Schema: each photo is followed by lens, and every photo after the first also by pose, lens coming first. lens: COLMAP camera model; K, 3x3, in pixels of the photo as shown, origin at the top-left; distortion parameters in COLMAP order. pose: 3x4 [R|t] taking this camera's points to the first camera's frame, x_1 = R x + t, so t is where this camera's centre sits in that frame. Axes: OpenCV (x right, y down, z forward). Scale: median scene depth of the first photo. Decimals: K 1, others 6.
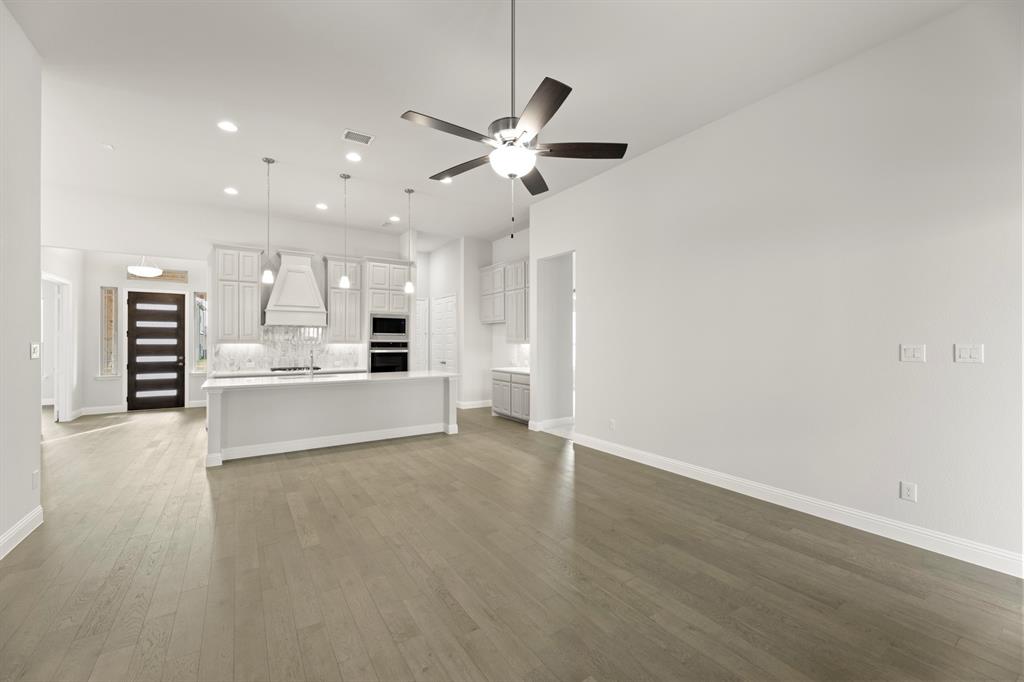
lens RADIAL K [[404.3, 0, 515.6], [0, 404.3, 339.0], [0, 0, 1]] dist [-0.001567, -0.000995]
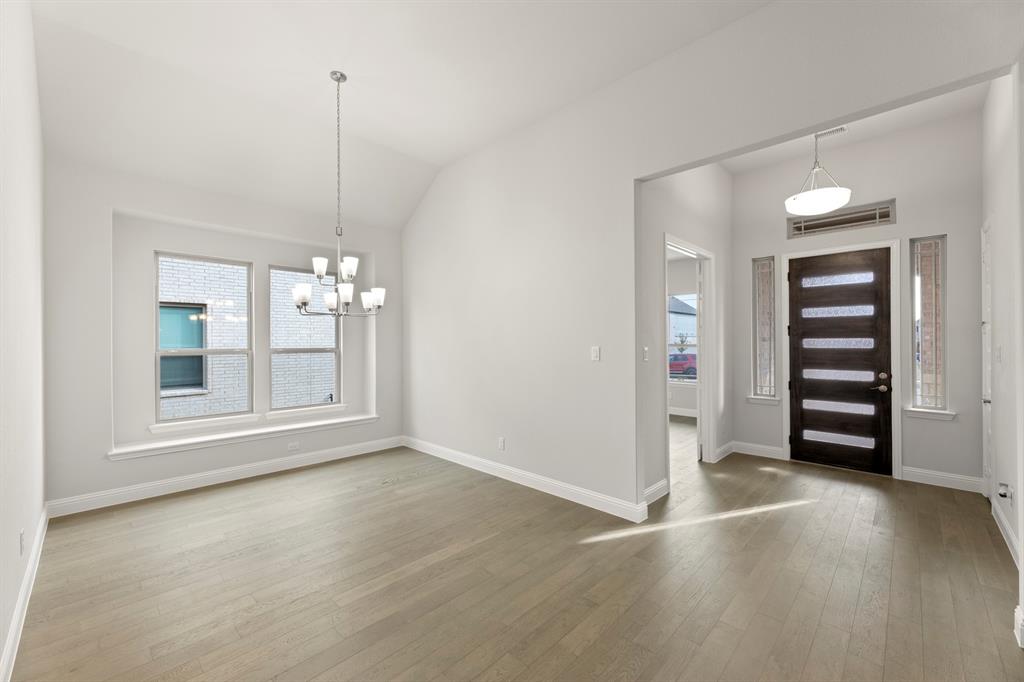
lens RADIAL K [[404.3, 0, 513.6], [0, 404.3, 344.9], [0, 0, 1]] dist [-0.001567, -0.000995]
pose [[0.213166, 0.003570, -0.977009, -0.456991], [0.013970, 0.999880, 0.006702, -0.001262], [0.976916, -0.015078, 0.213091, 0.465659]]
